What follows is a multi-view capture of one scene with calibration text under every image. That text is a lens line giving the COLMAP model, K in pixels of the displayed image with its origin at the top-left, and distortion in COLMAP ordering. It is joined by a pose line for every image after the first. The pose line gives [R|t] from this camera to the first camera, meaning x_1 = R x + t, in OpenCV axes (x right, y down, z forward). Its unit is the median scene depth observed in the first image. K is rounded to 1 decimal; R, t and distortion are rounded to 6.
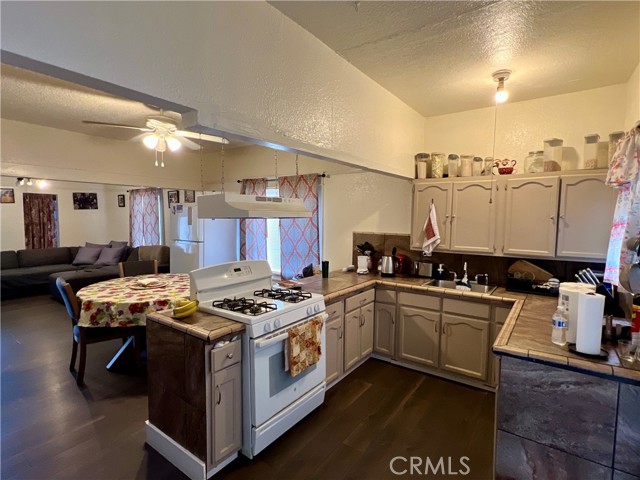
lens RADIAL K [[326.8, 0, 320.5], [0, 326.8, 241.9], [0, 0, 1]] dist [-0.000202, 0.000065]
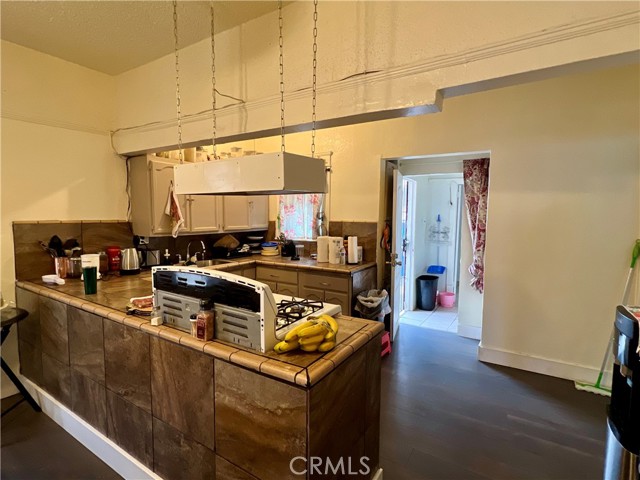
lens RADIAL K [[326.8, 0, 320.9], [0, 326.8, 238.4], [0, 0, 1]] dist [-0.000202, 0.000065]
pose [[-0.064736, -0.091533, 0.993696, -0.653950], [0.062503, 0.993457, 0.095583, -0.028280], [-0.995943, 0.068297, -0.058591, 0.639210]]
